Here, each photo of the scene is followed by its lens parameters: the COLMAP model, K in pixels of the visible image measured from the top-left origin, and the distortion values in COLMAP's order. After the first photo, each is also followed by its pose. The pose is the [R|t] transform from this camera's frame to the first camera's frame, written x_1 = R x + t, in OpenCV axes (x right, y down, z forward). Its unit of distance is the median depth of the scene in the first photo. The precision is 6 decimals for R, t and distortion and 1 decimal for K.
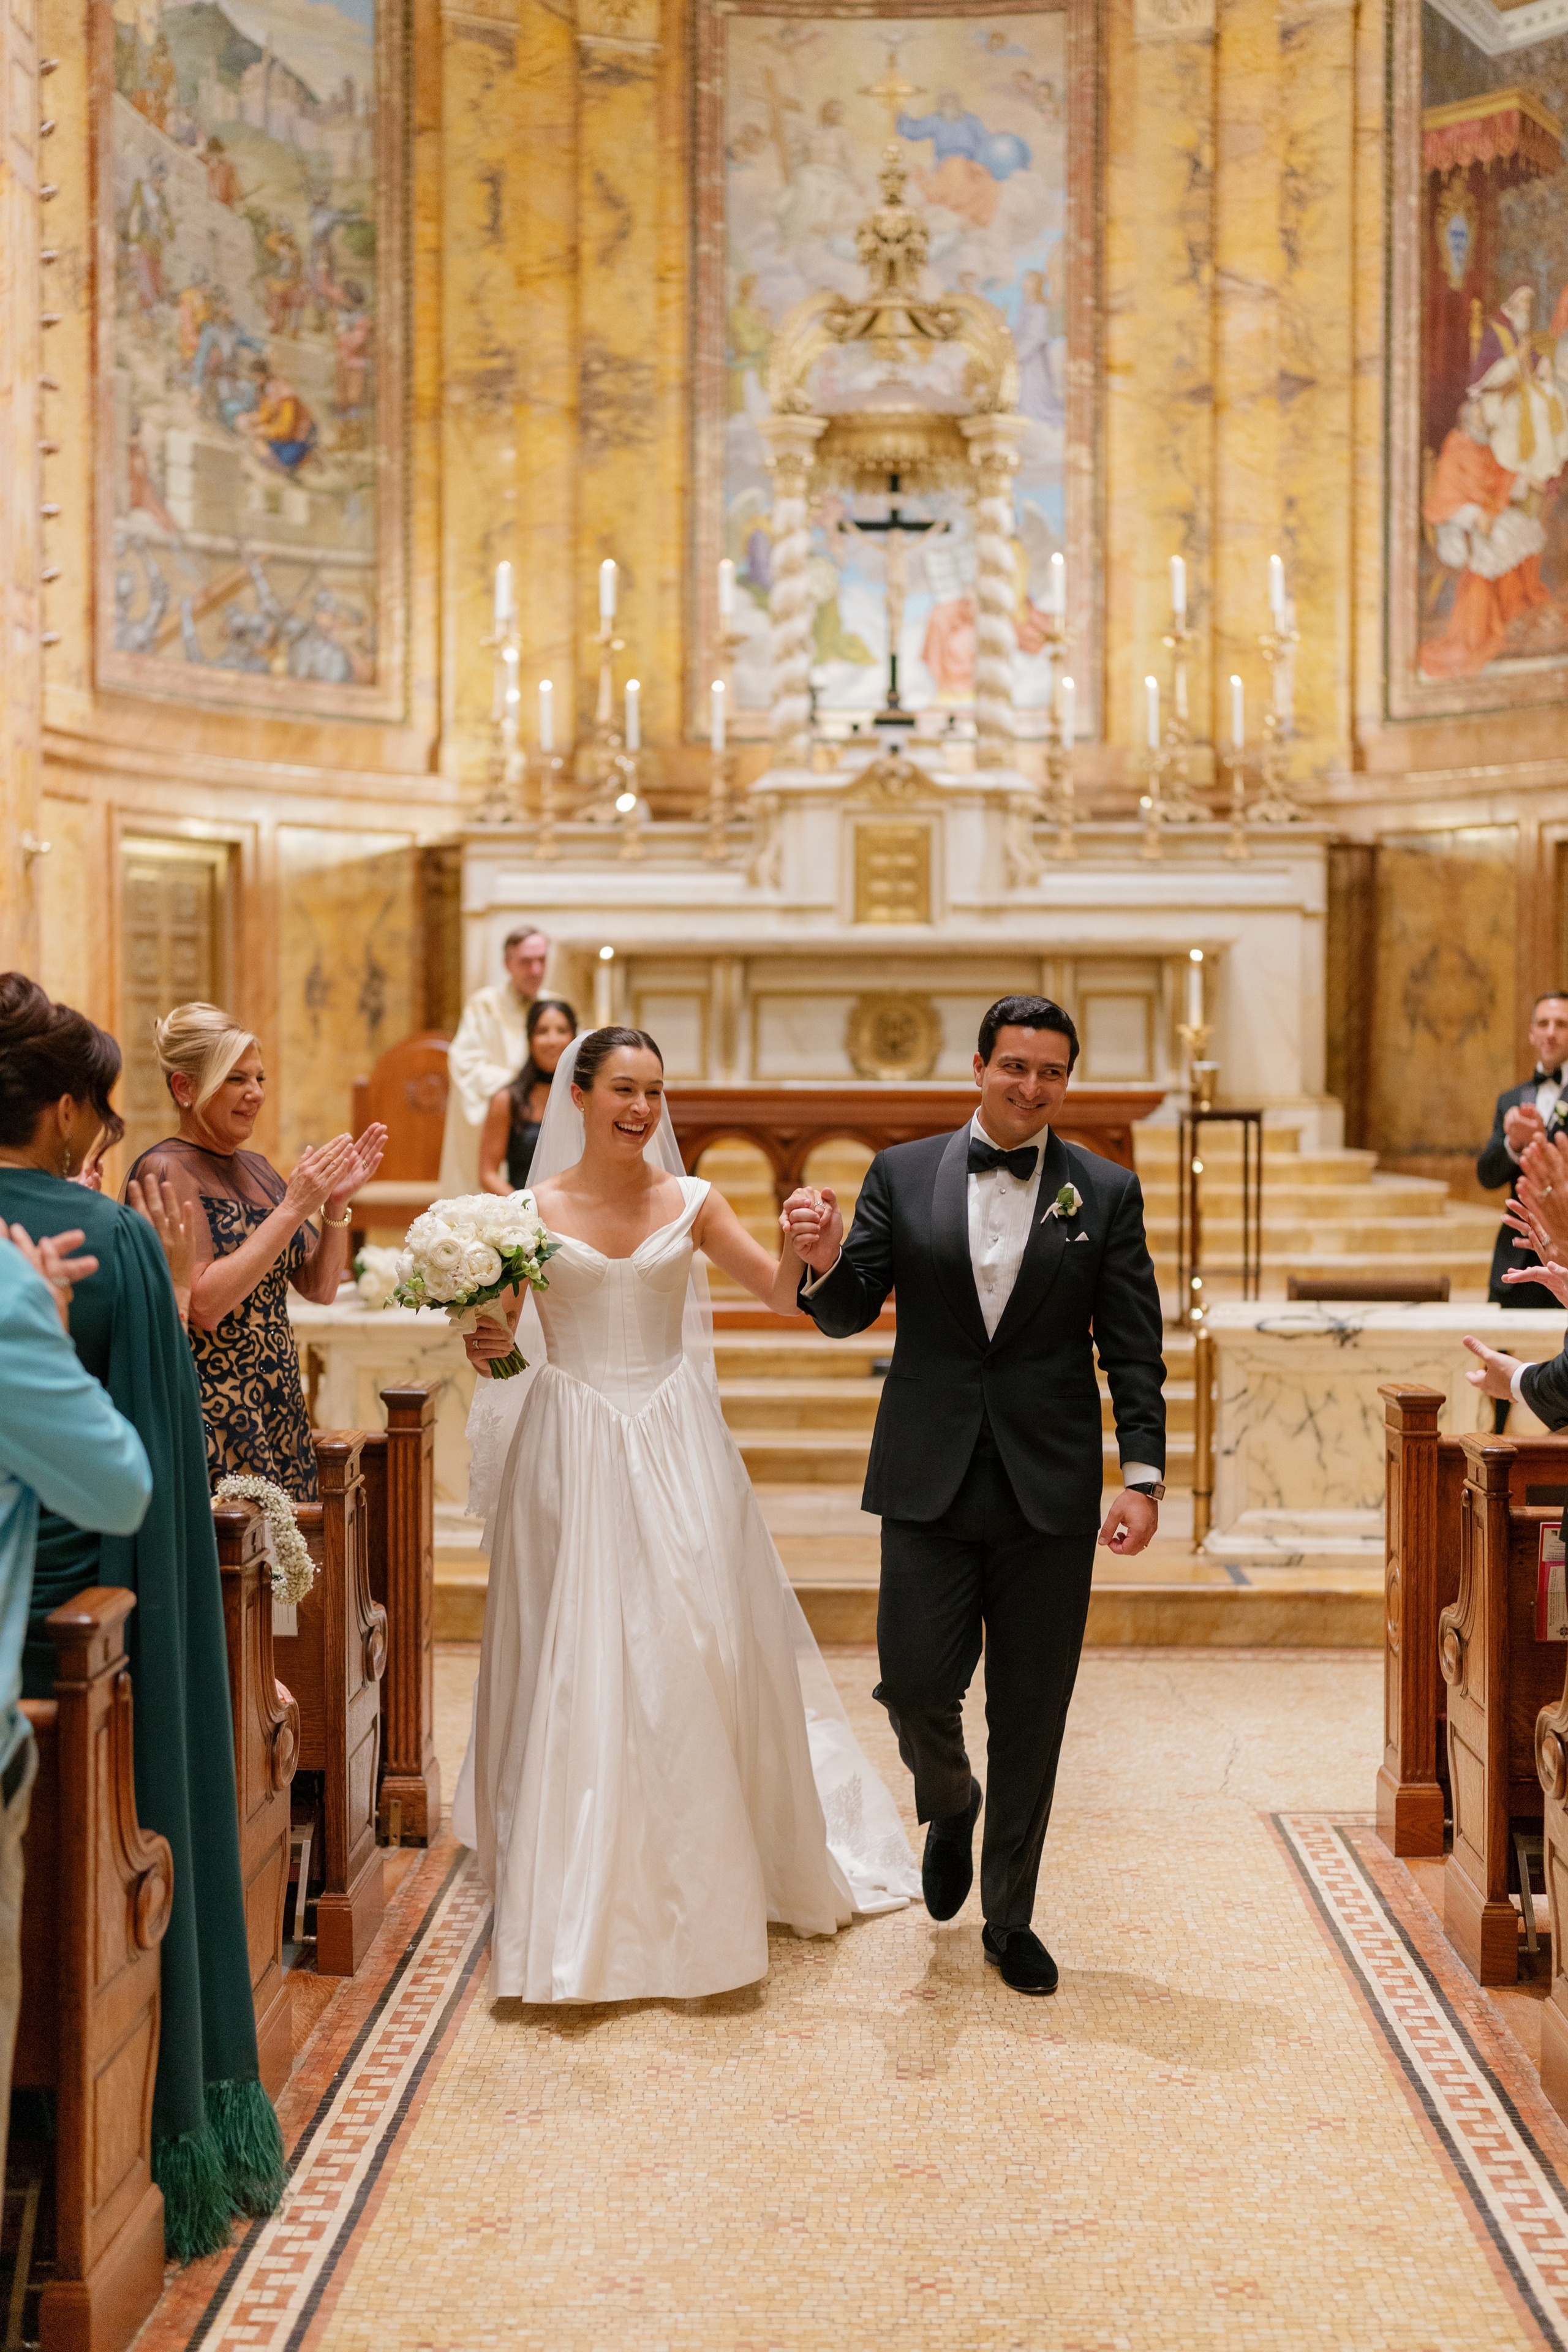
lens RADIAL K [[3272.6, 0, 767.3], [0, 3272.6, 1178.4], [0, 0, 1]] dist [0.002900, -0.028202]
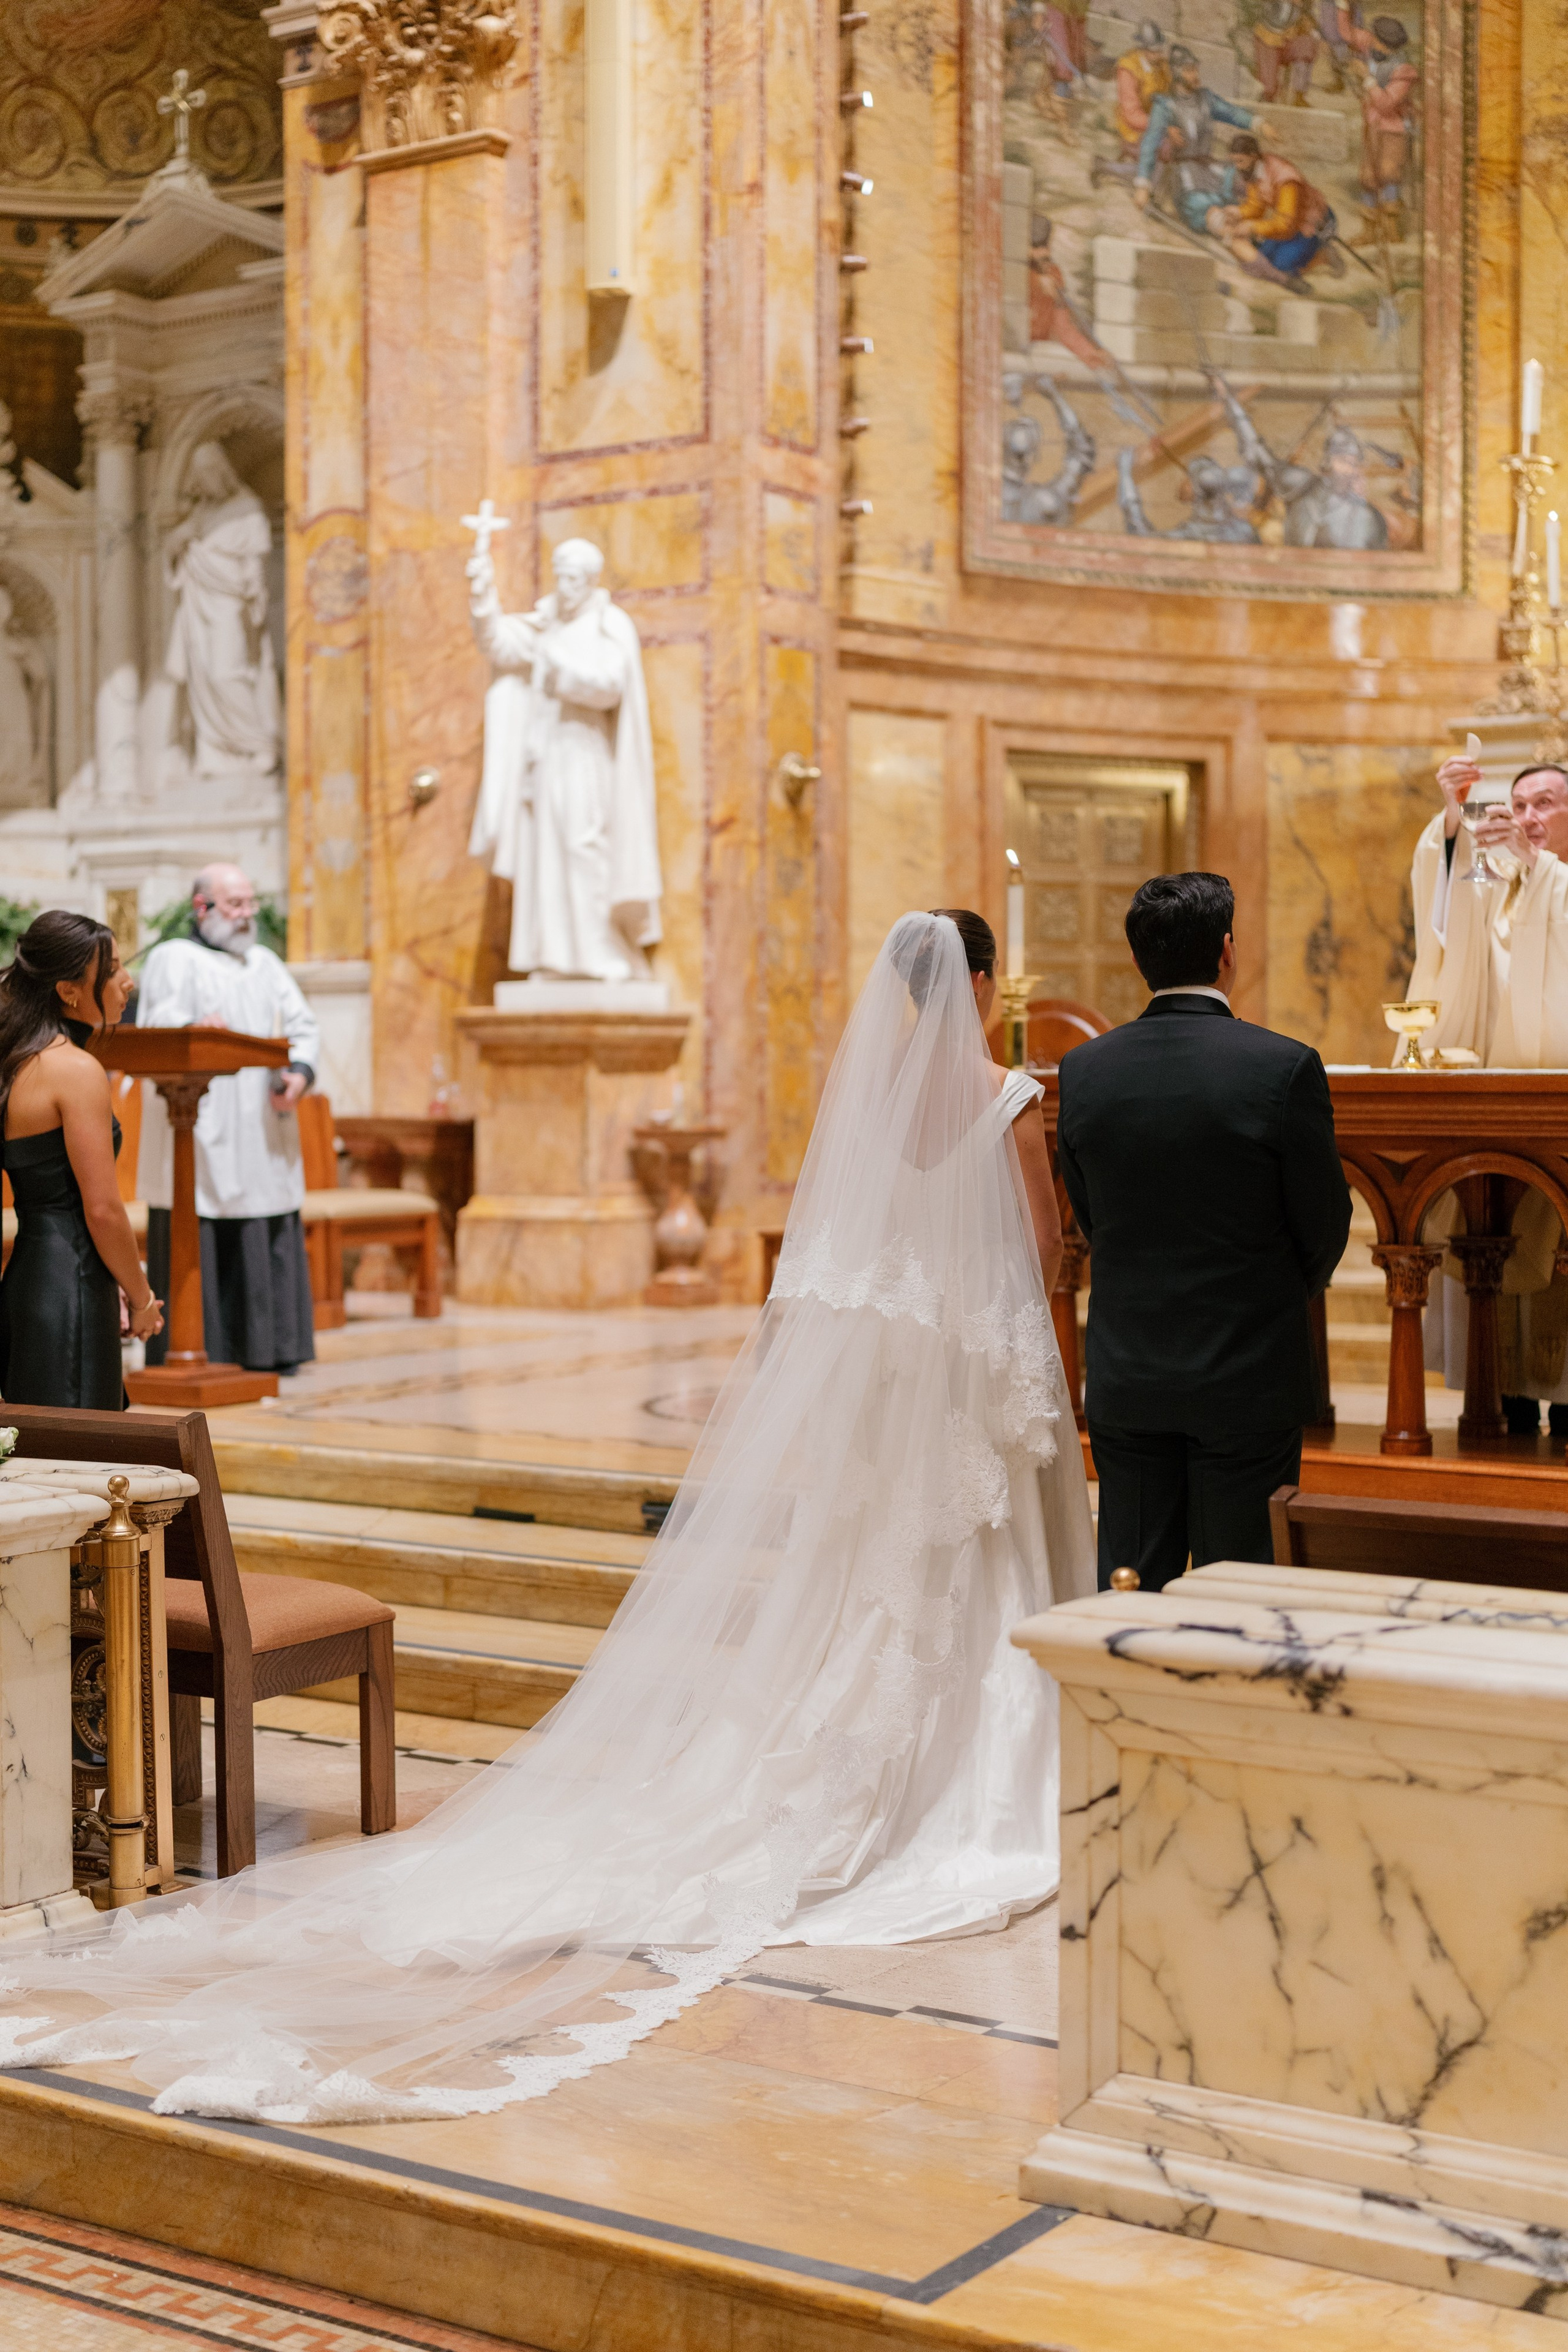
lens RADIAL K [[3229.2, 0, 775.9], [0, 3229.2, 1161.4], [0, 0, 1]] dist [0.002297, -0.019324]
pose [[0.848884, 0.010071, -0.528483, 0.153611], [-0.011998, 0.999928, -0.000216, -0.007065], [0.528442, 0.006524, 0.848944, 0.293981]]
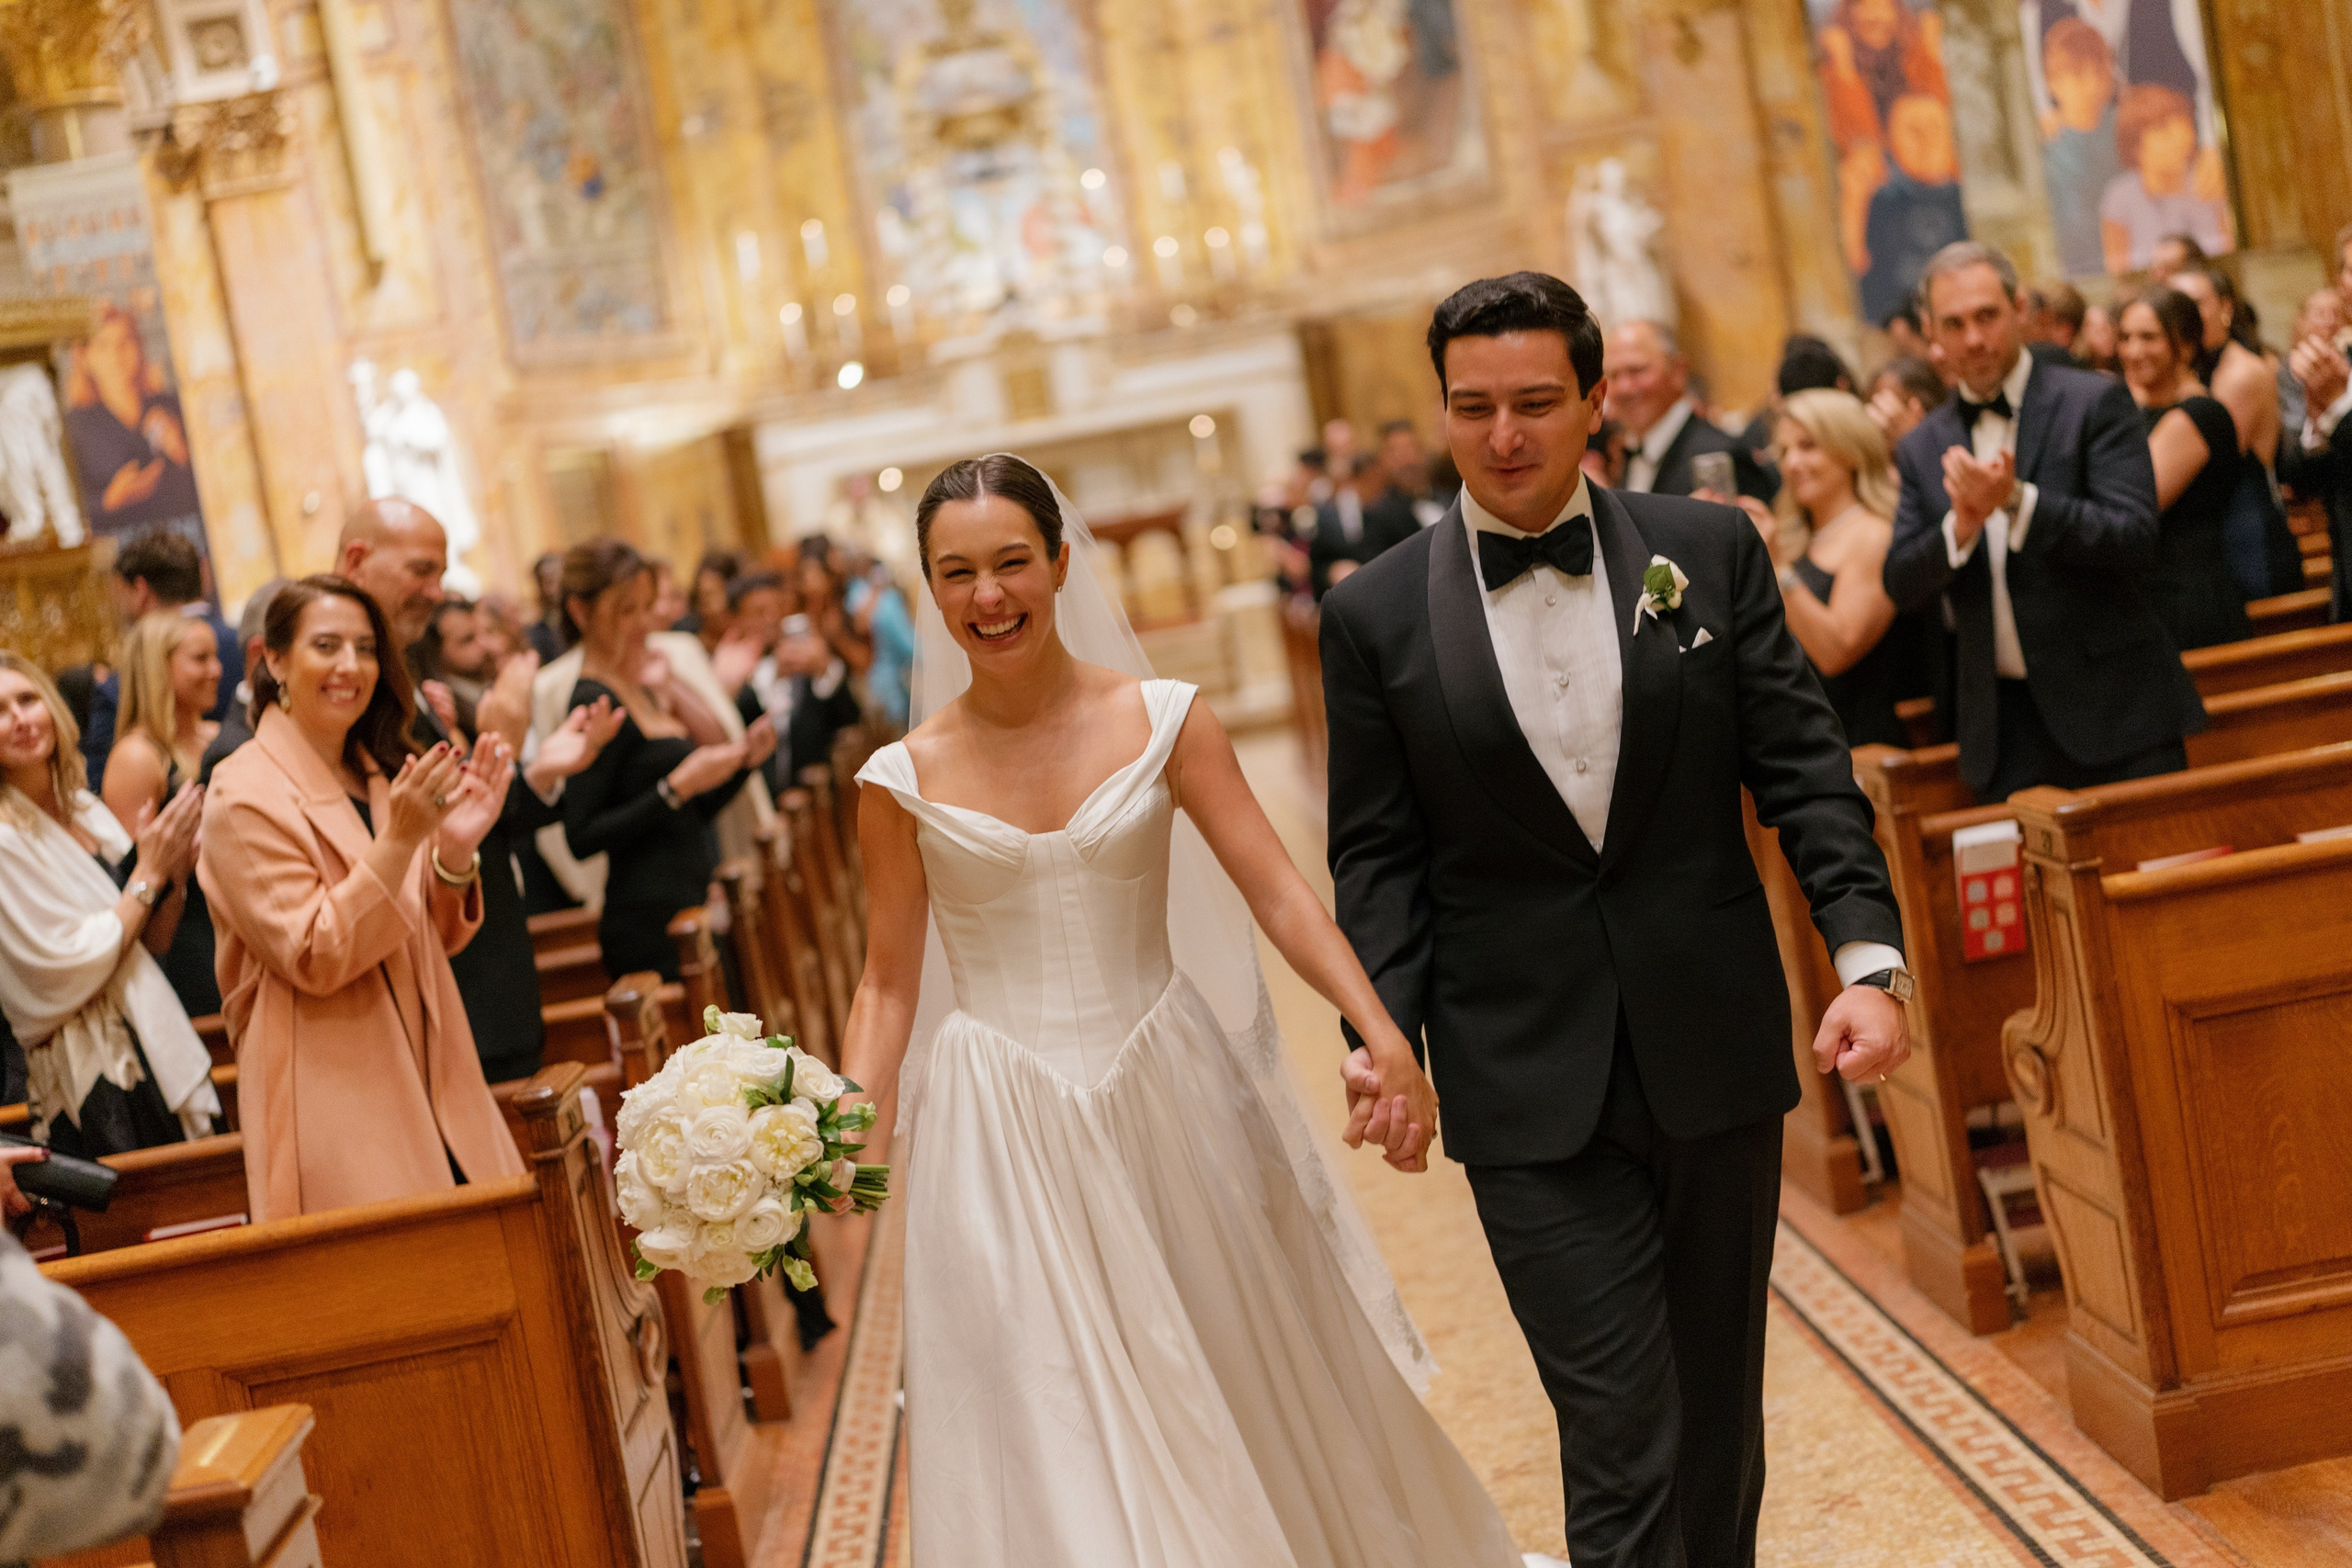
lens RADIAL K [[3272.2, 0, 1179.0], [0, 3272.2, 789.6], [0, 0, 1]] dist [0.002900, -0.028202]
pose [[0.980976, -0.181666, 0.068440, -0.031506], [0.178068, 0.982452, 0.055491, 0.019656], [-0.077319, -0.042248, 0.996111, -0.566246]]
